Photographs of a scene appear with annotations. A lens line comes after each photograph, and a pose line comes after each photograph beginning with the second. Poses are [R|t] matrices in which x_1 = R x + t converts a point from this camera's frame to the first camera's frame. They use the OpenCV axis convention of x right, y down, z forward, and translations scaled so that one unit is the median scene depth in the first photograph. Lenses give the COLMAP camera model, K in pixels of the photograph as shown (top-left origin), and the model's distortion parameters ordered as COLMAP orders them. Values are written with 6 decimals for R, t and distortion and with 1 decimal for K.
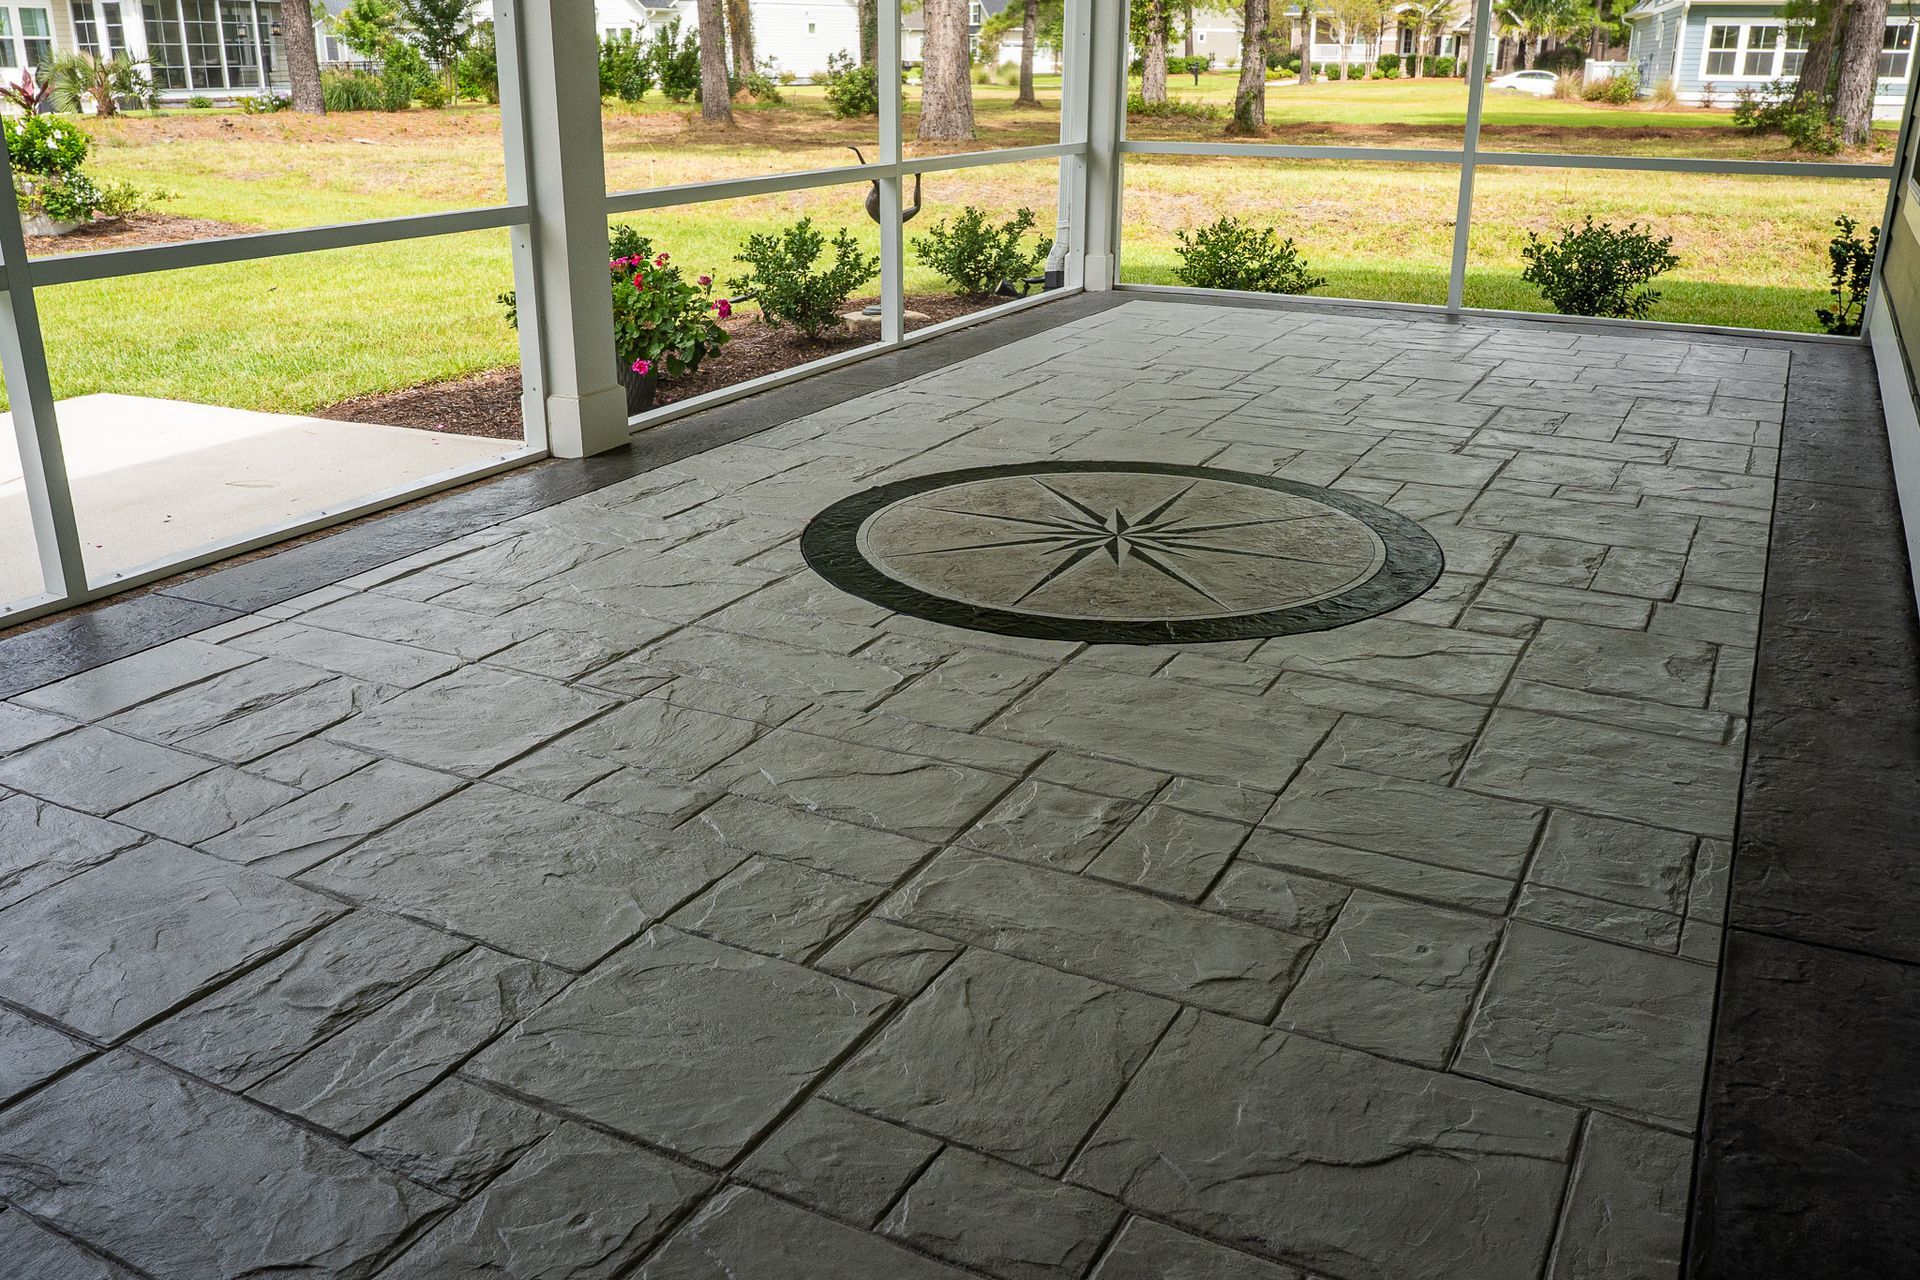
lens RADIAL K [[1567.9, 0, 960.0], [0, 1567.9, 640.0], [0, 0, 1]] dist [-0.063233, 0.047639]
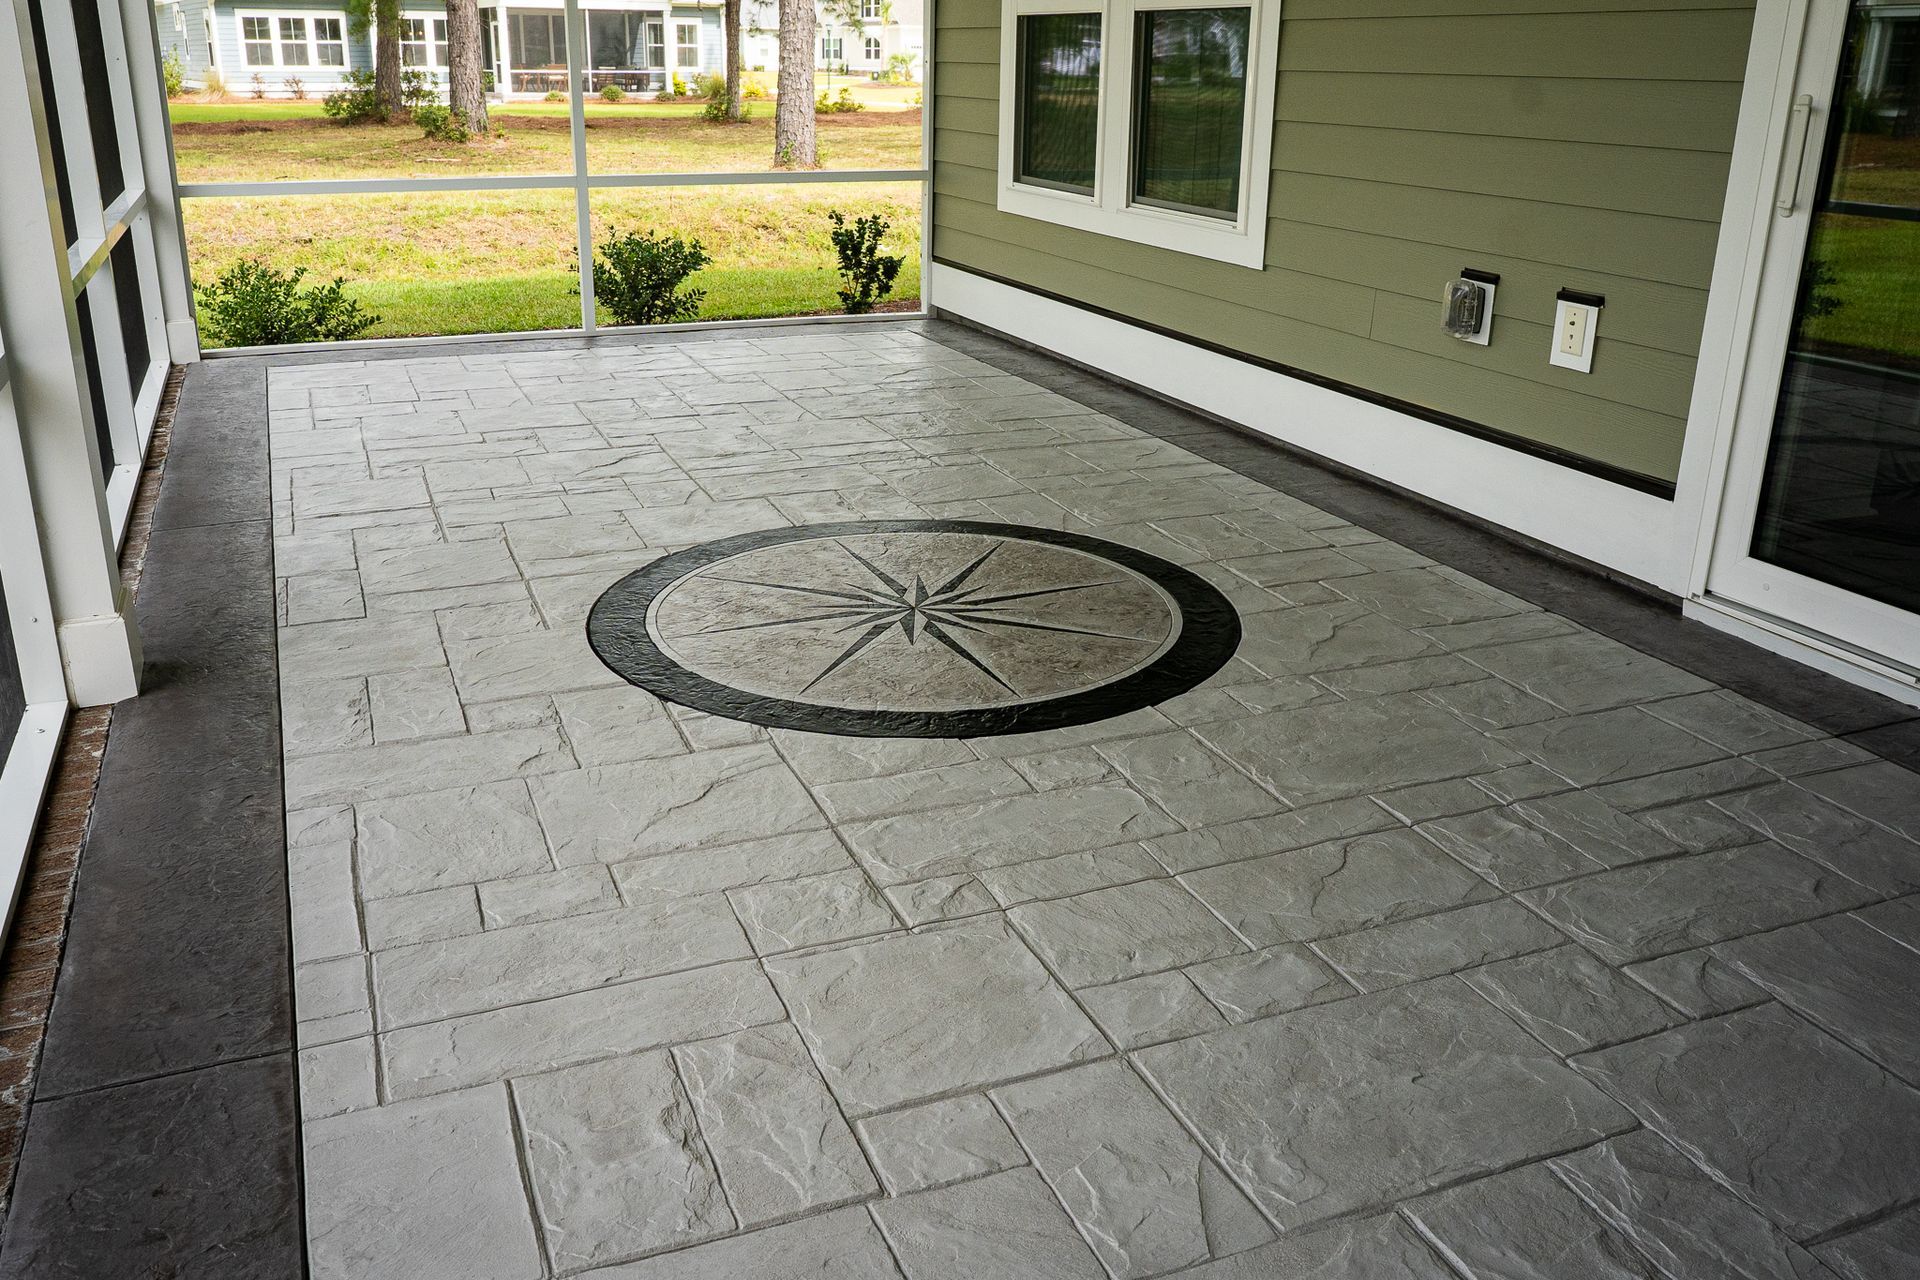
lens RADIAL K [[1567.9, 0, 960.0], [0, 1567.9, 640.0], [0, 0, 1]] dist [-0.063233, 0.047639]
pose [[0.656054, -0.256750, 0.709699, -0.576324], [0.252141, 0.960888, 0.114541, -0.151510], [-0.711350, 0.103799, 0.695131, 0.301588]]
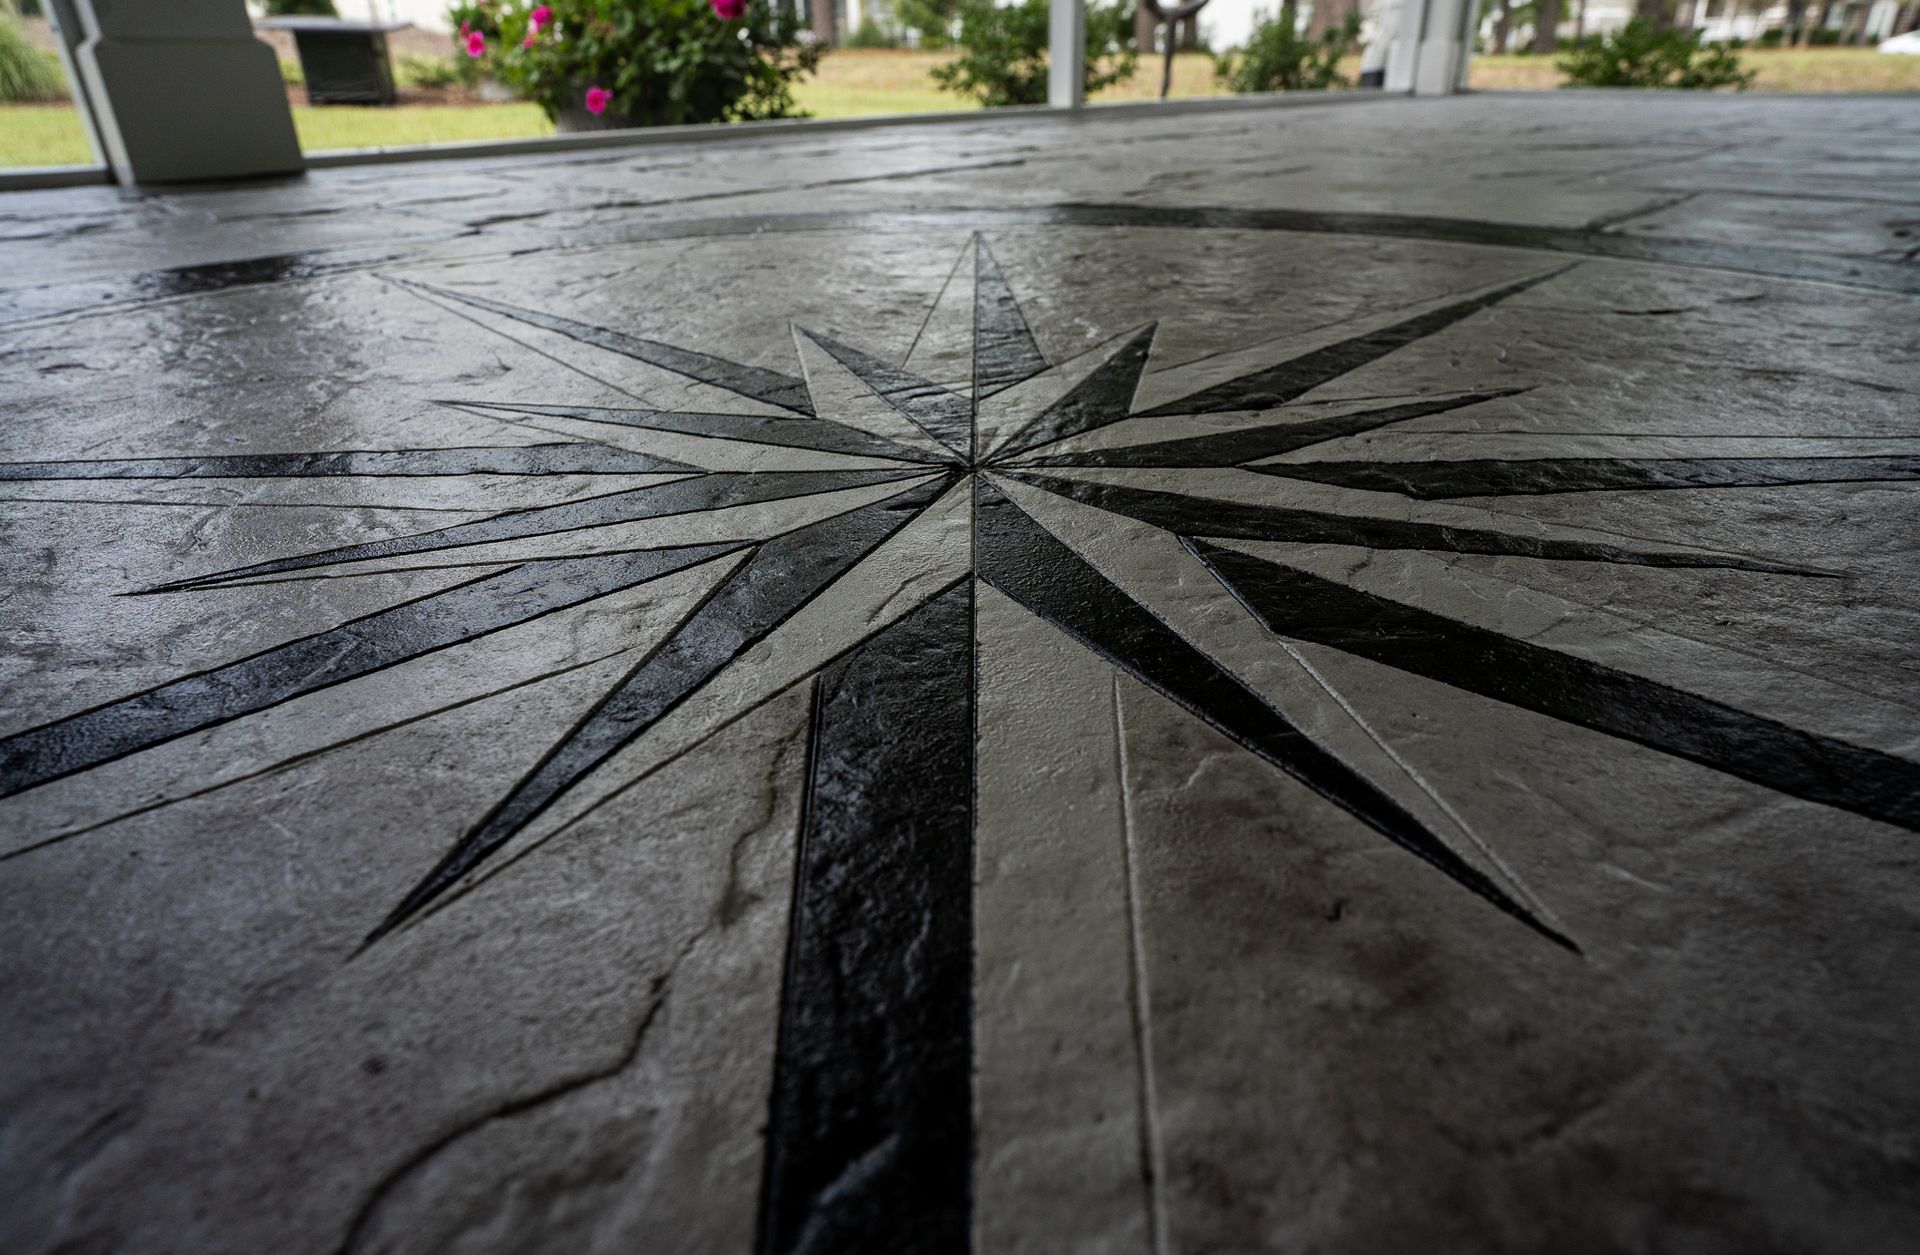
lens RADIAL K [[1068.9, 0, 954.4], [0, 1068.9, 647.3], [0, 0, 1]] dist [-0.050376, 0.035934]
pose [[0.943387, 0.141521, -0.299988, 0.130312], [-0.092846, 0.980925, 0.170781, -0.066945], [0.318435, -0.133260, 0.938531, 0.899277]]
